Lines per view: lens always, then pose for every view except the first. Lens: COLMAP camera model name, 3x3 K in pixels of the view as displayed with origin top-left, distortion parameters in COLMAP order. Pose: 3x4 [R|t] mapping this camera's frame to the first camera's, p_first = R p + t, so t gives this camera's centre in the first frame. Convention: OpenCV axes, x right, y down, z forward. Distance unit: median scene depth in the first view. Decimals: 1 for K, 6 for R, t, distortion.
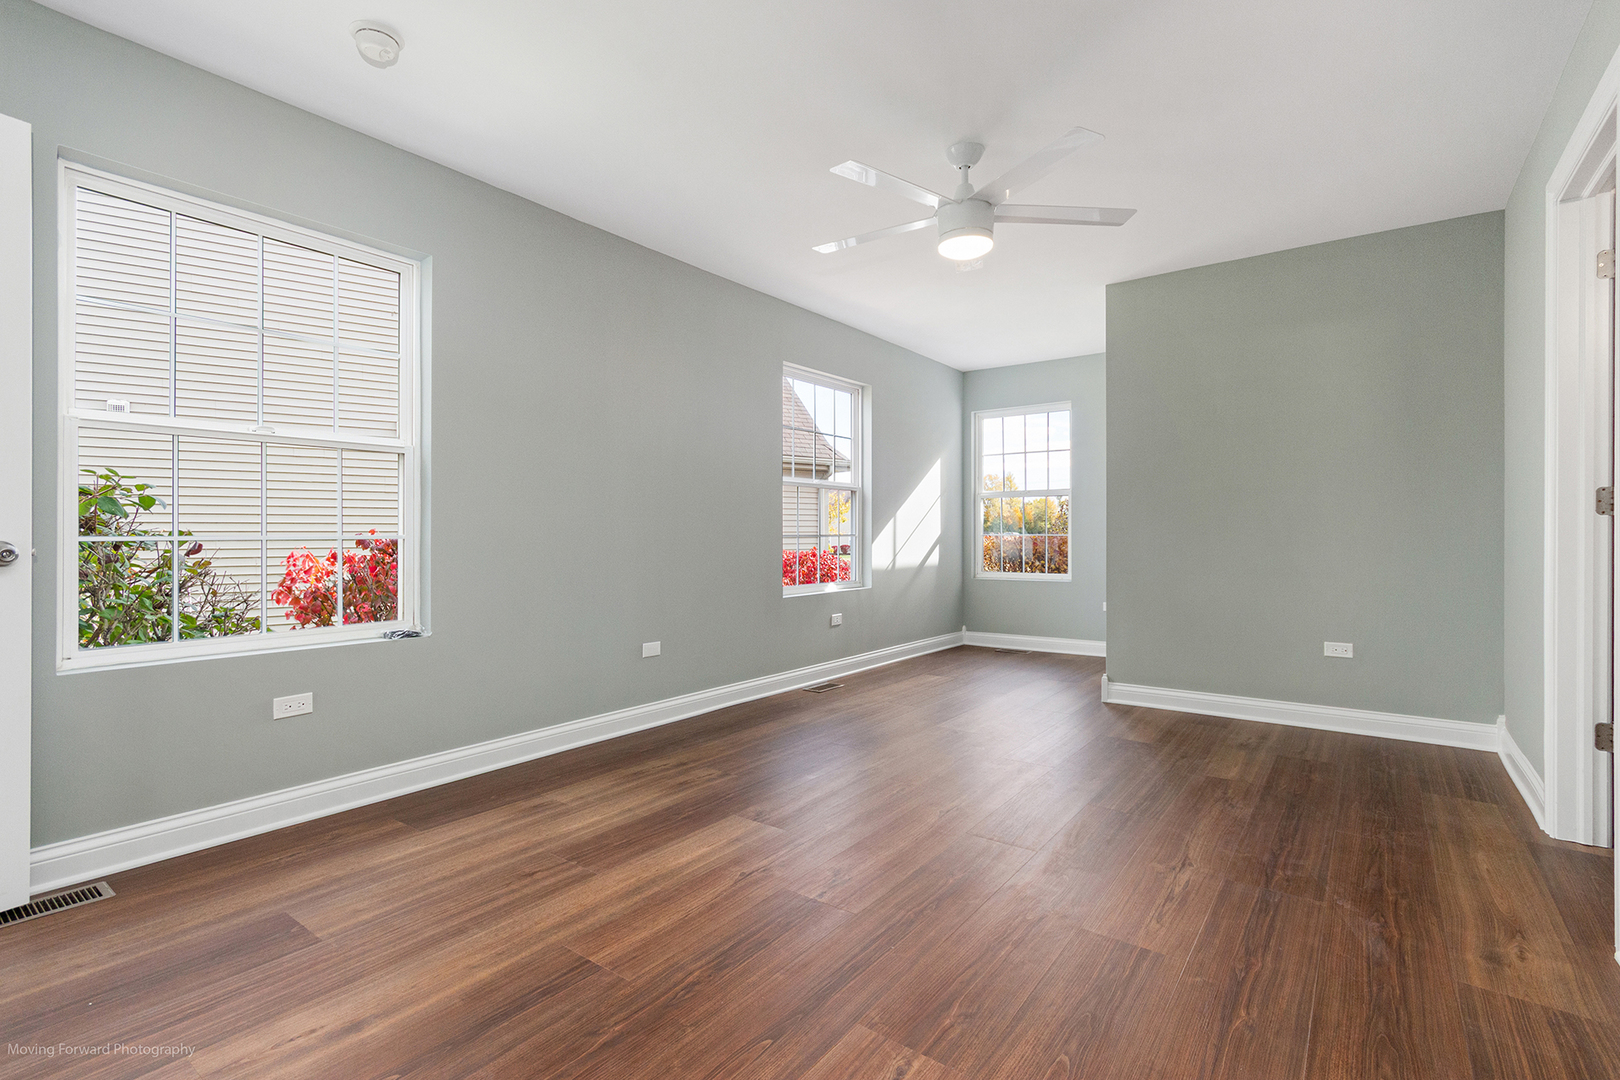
lens RADIAL K [[759.7, 0, 812.7], [0, 759.7, 536.9], [0, 0, 1]] dist [0.012799, -0.002969]
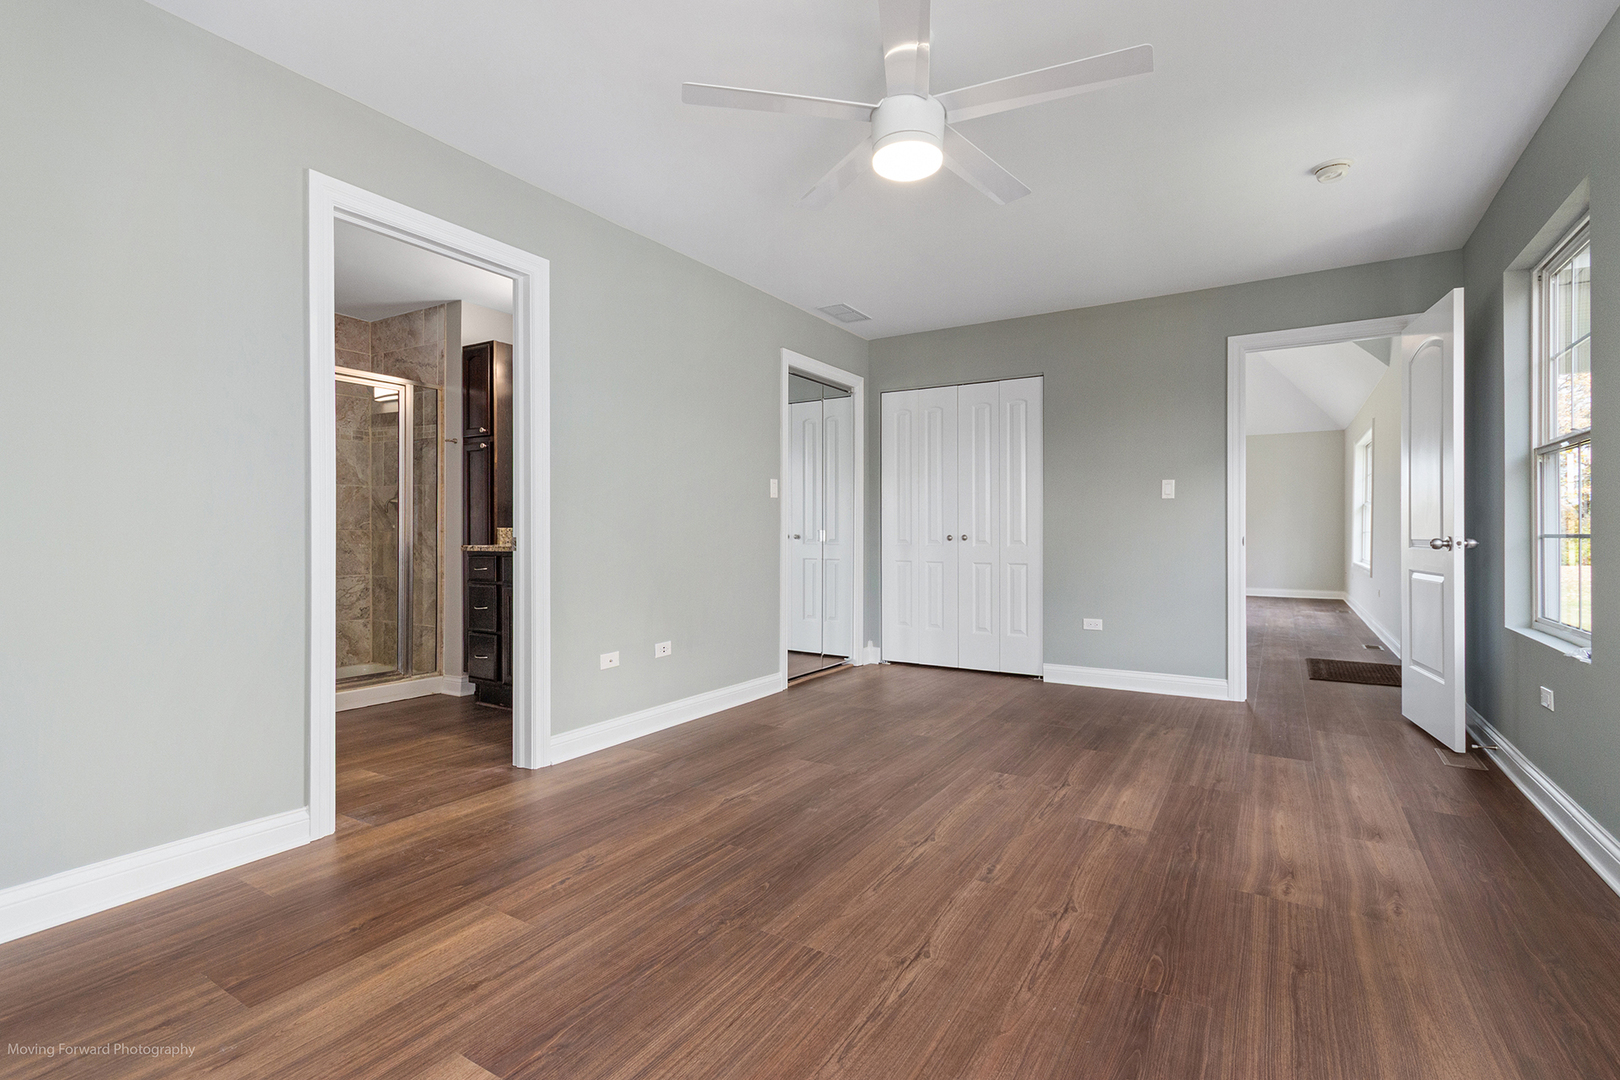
lens RADIAL K [[759.7, 0, 811.6], [0, 759.7, 533.9], [0, 0, 1]] dist [0.012799, -0.002969]
pose [[-0.996393, -0.000704, -0.084853, 0.421415], [-0.001219, 0.999981, 0.006019, -0.007595], [0.084848, 0.006100, -0.996375, 2.040014]]
